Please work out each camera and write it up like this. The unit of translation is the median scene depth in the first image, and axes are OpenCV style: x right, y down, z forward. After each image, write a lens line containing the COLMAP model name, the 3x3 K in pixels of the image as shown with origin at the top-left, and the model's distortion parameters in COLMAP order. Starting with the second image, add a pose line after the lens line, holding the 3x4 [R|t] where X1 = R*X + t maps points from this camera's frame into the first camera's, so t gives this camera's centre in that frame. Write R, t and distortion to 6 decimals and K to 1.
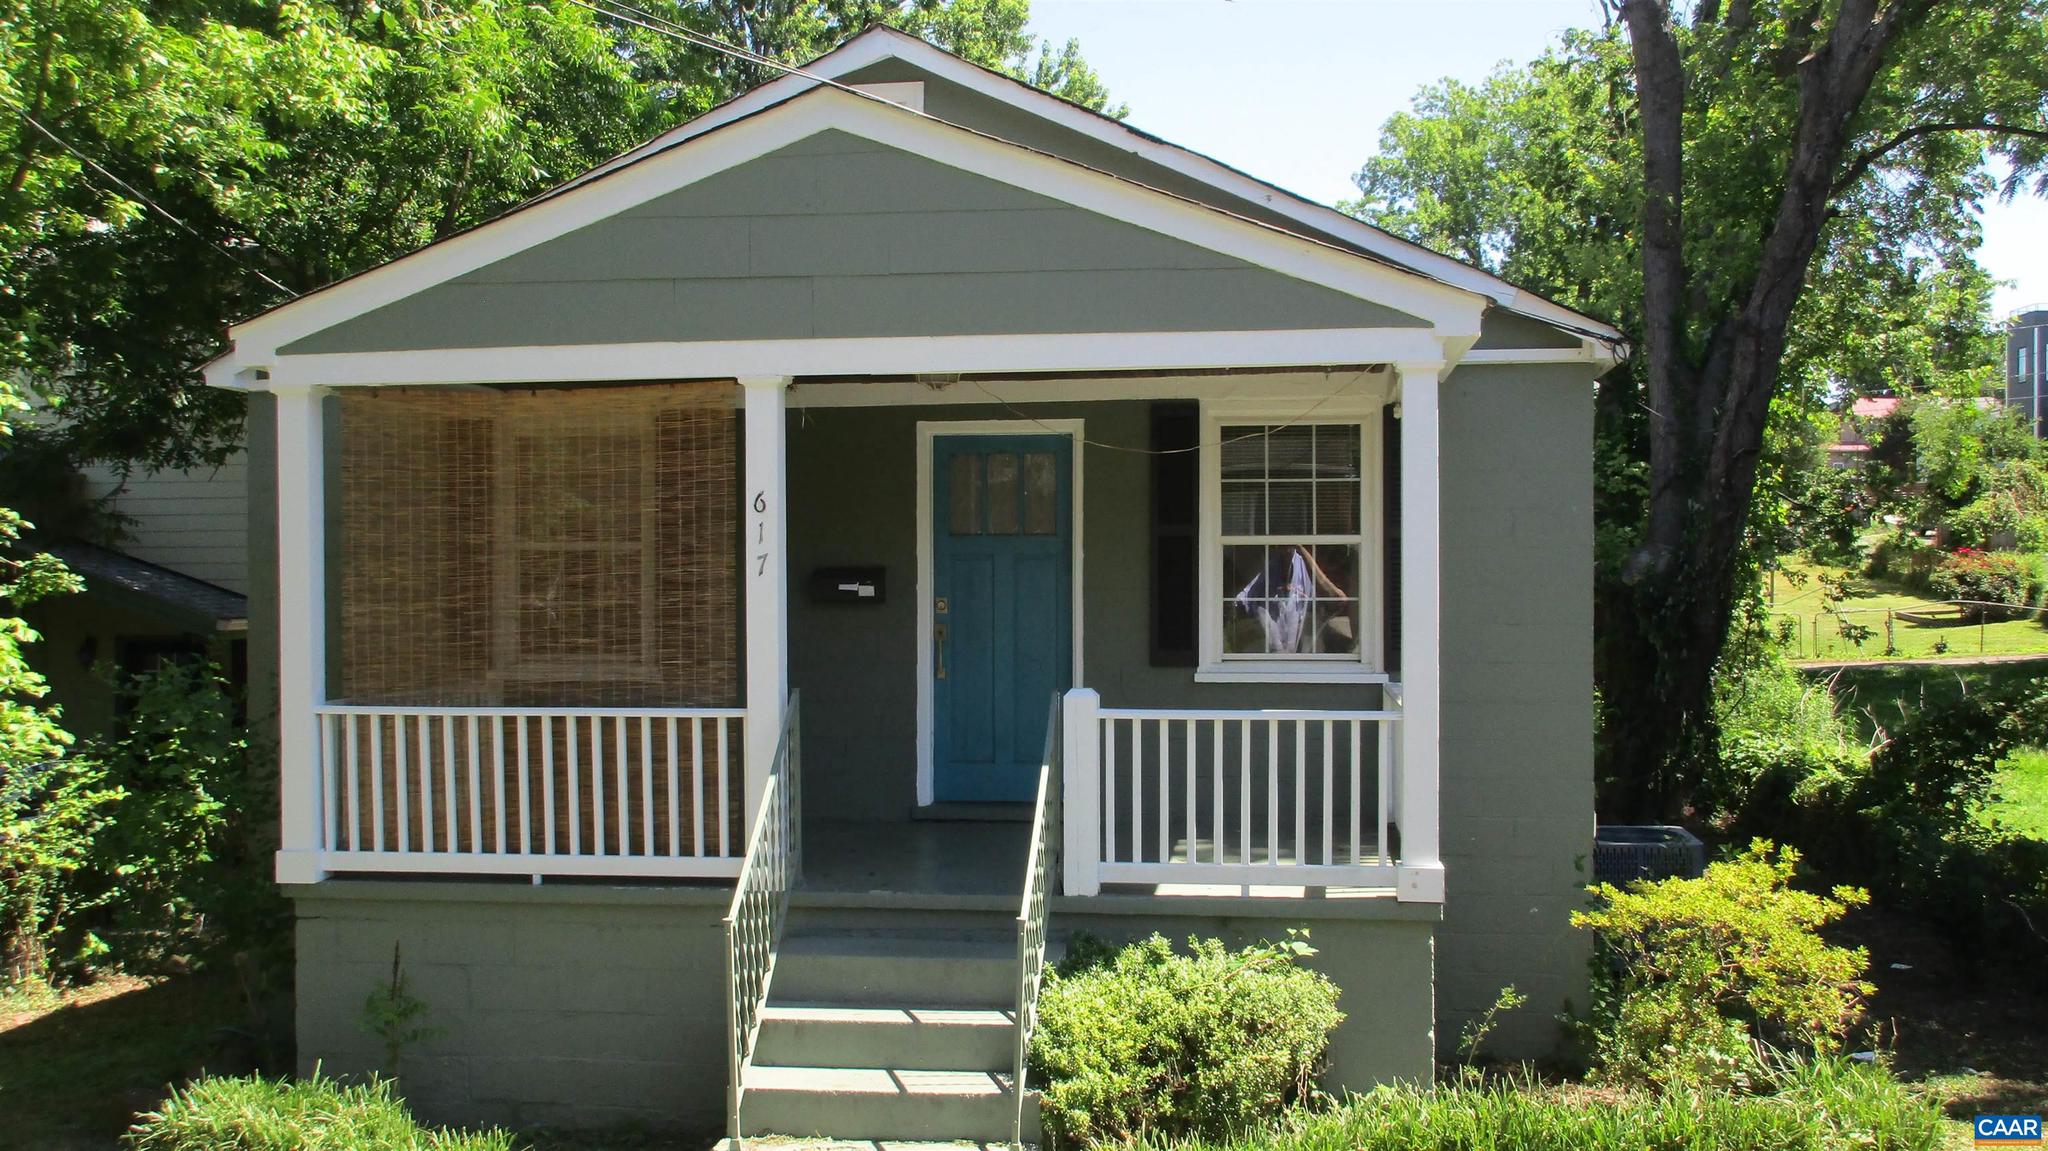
lens RADIAL K [[2034.7, 0, 1021.5], [0, 2034.7, 576.3], [0, 0, 1]] dist [-0.008798, 0.000000]
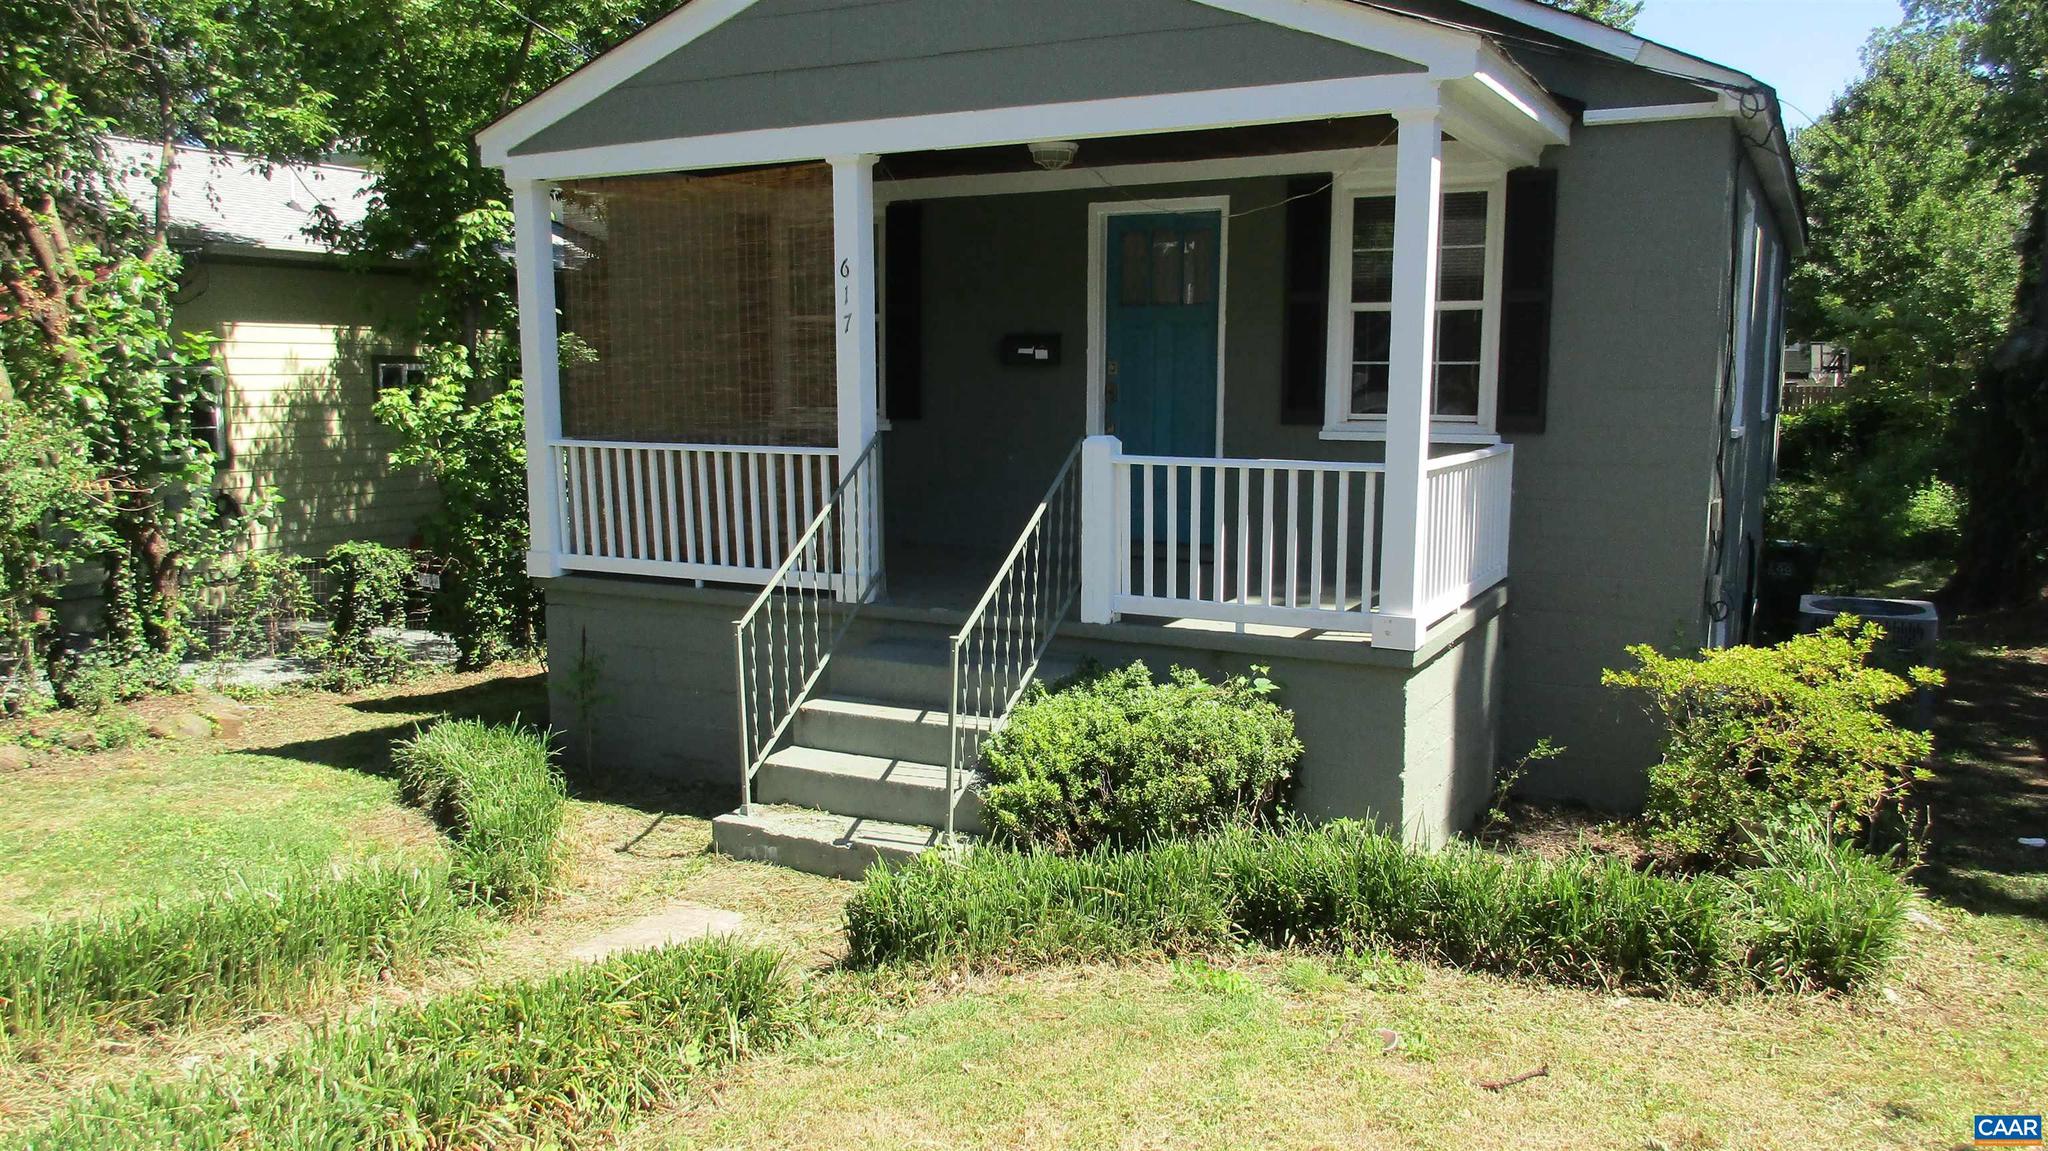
lens RADIAL K [[1575.0, 0, 1026.5], [0, 1575.0, 578.8], [0, 0, 1]] dist [-0.011116, 0.012741]
pose [[0.933890, 0.051640, -0.353812, 0.327144], [-0.006089, 0.991669, 0.128667, 0.025371], [0.357509, -0.118006, 0.926424, 0.215784]]
